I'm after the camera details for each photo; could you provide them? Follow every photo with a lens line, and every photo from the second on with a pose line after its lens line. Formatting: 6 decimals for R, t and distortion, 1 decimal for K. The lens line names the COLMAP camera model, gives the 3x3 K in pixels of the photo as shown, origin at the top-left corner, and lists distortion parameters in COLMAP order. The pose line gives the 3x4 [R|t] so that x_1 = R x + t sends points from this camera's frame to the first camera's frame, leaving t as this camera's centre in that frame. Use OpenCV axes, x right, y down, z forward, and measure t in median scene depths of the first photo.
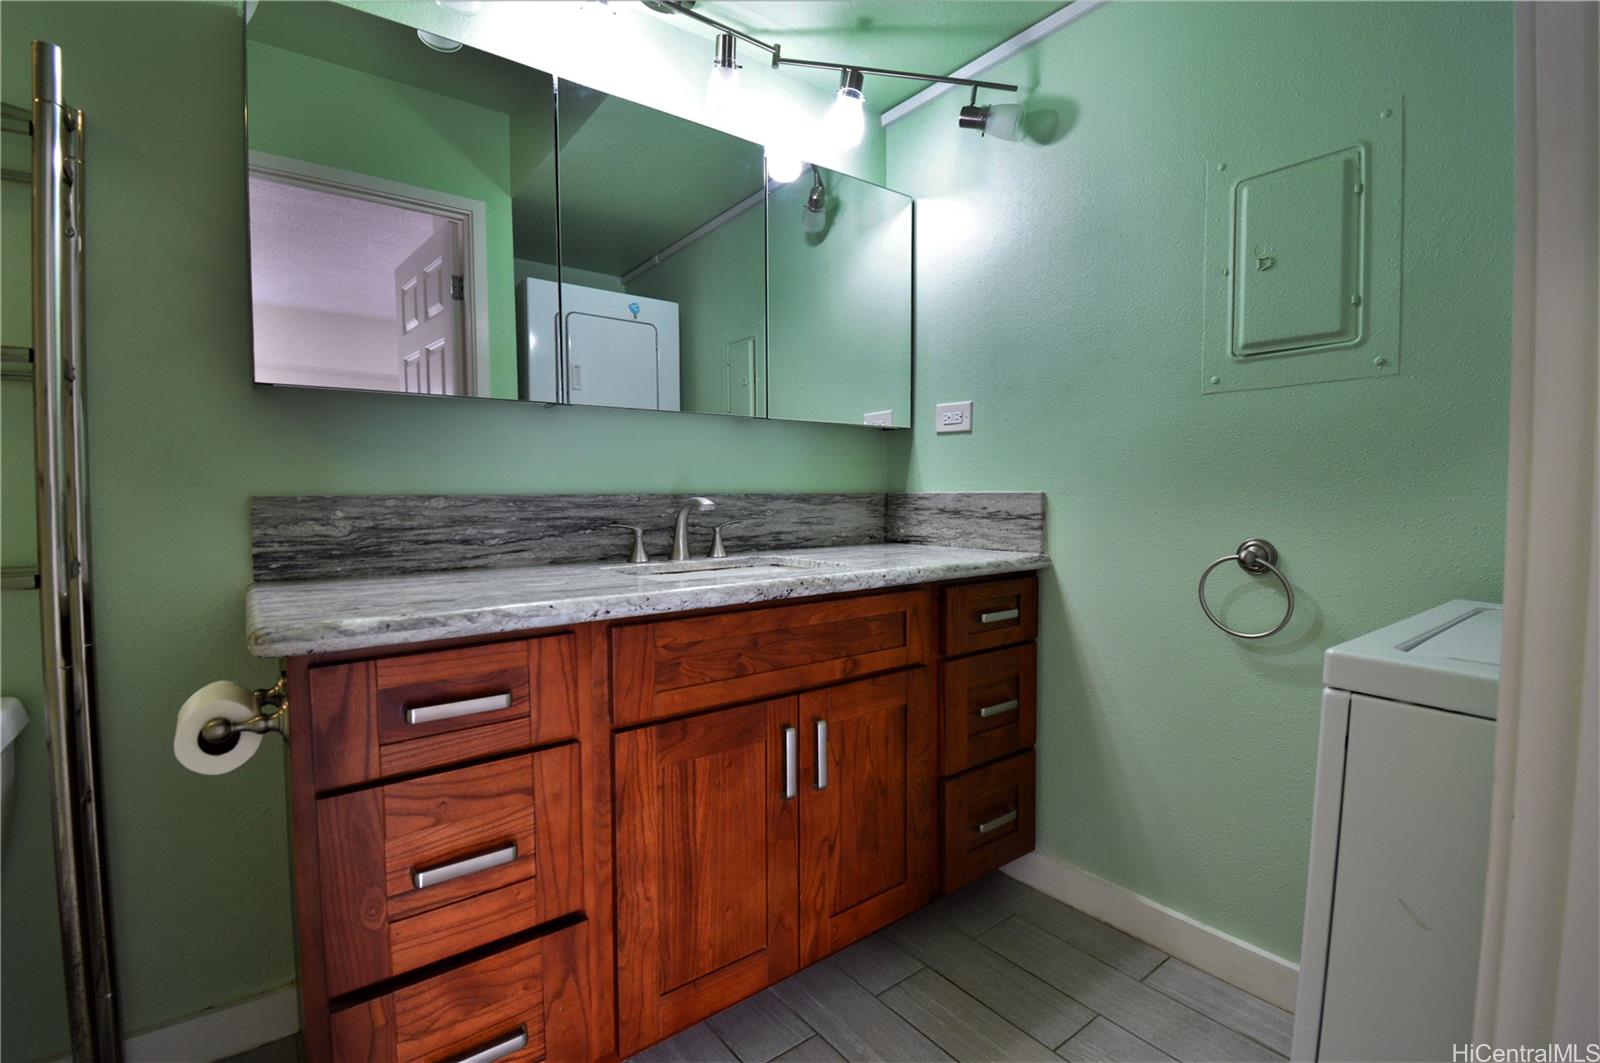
lens RADIAL K [[719.5, 0, 804.8], [0, 719.5, 527.4], [0, 0, 1]] dist [0.016070, -0.023089]
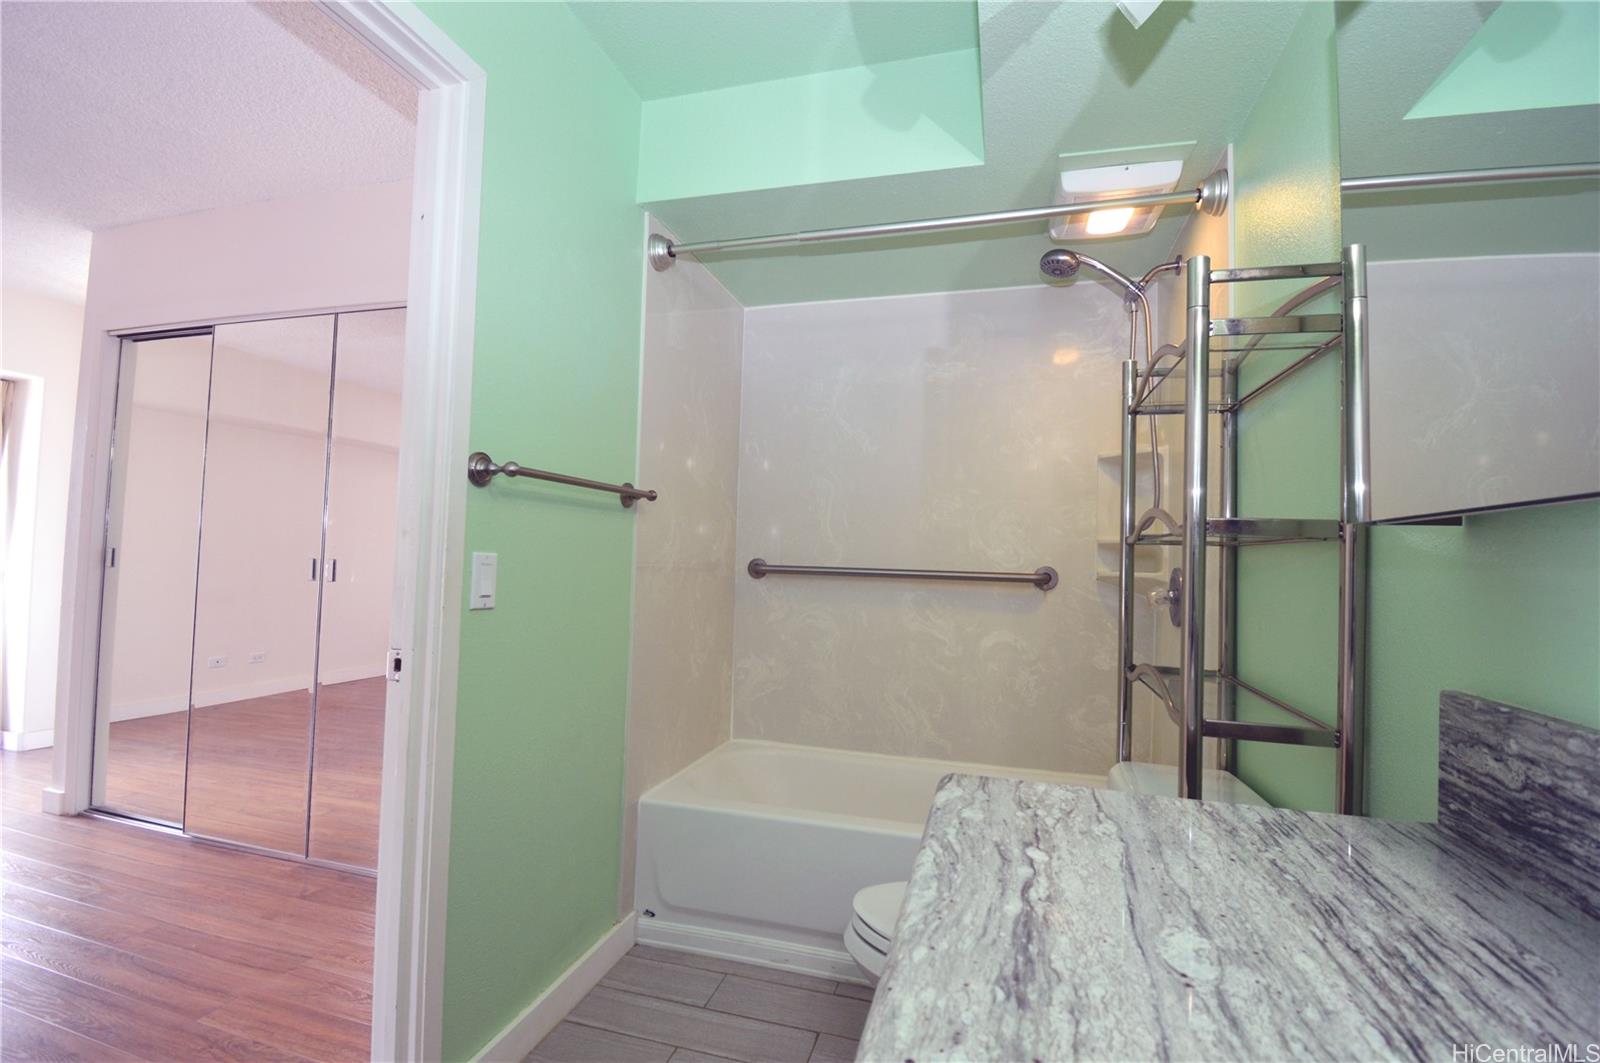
lens RADIAL K [[719.5, 0, 804.8], [0, 719.5, 527.4], [0, 0, 1]] dist [0.016070, -0.023089]
pose [[-0.802354, -0.045590, -0.595104, 0.083582], [-0.056333, 0.998412, -0.000535, -0.153847], [0.594183, 0.033095, -0.803648, 1.155287]]
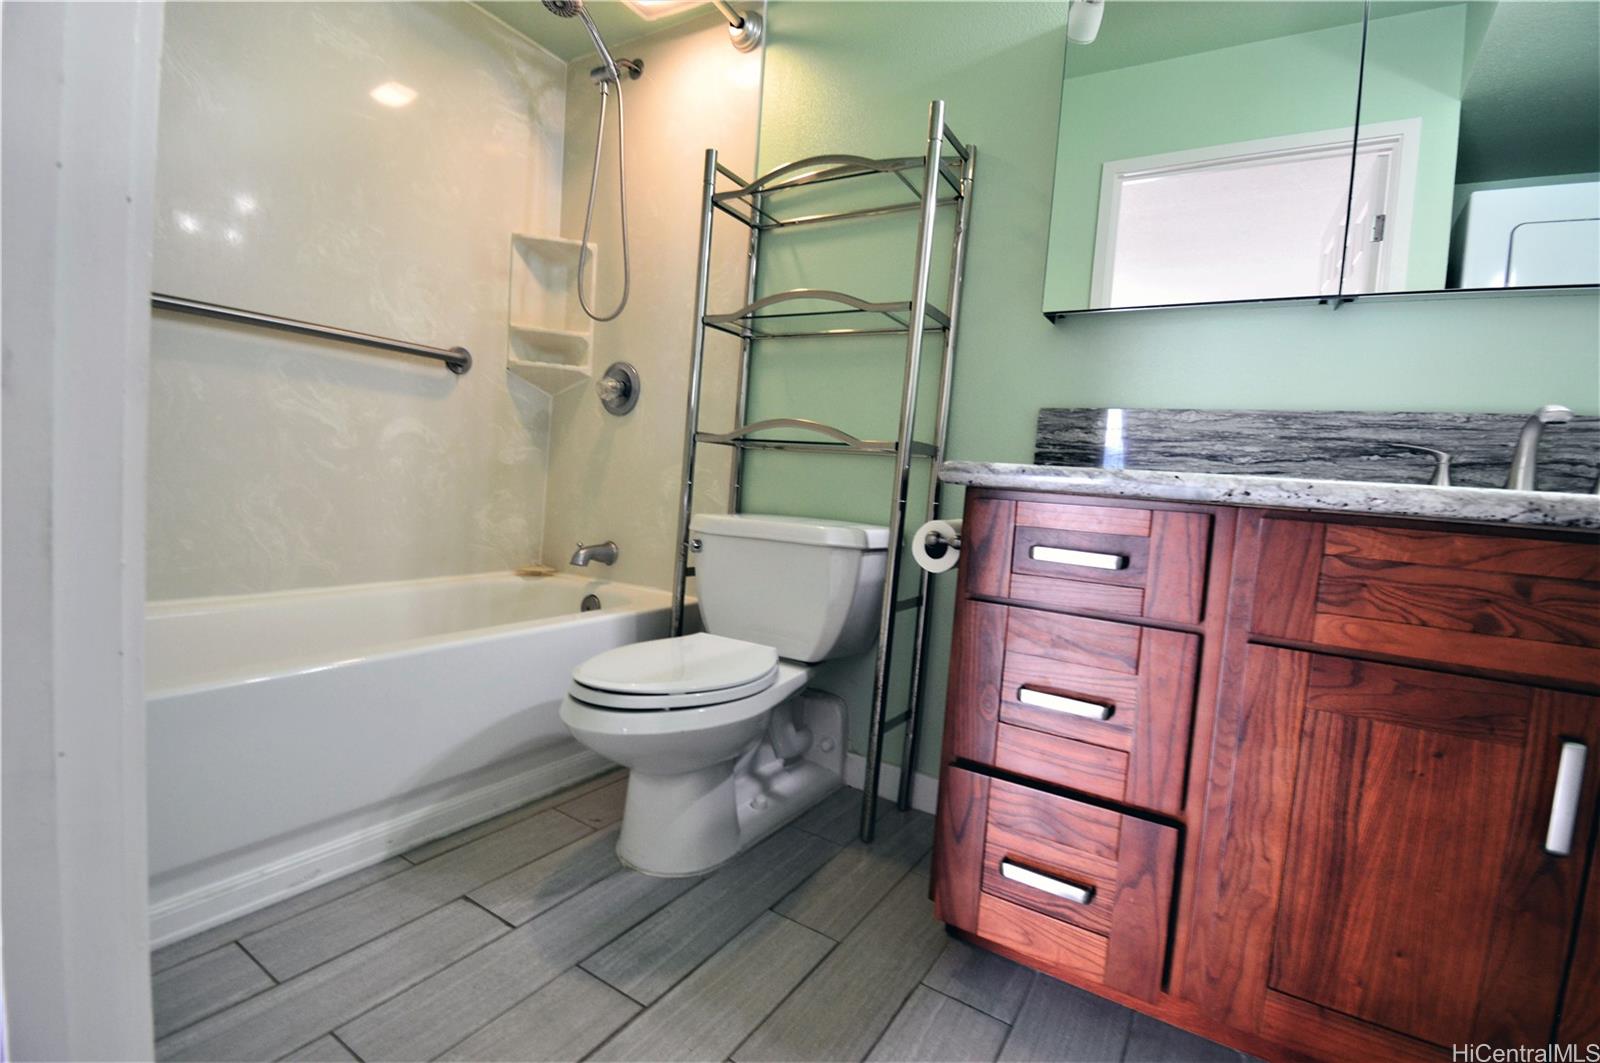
lens RADIAL K [[719.5, 0, 804.8], [0, 719.5, 527.4], [0, 0, 1]] dist [0.016070, -0.023089]
pose [[0.348196, 0.091612, -0.932934, 0.295759], [-0.119796, 0.991402, 0.052642, 0.148051], [0.929736, 0.093432, 0.356177, 0.172601]]
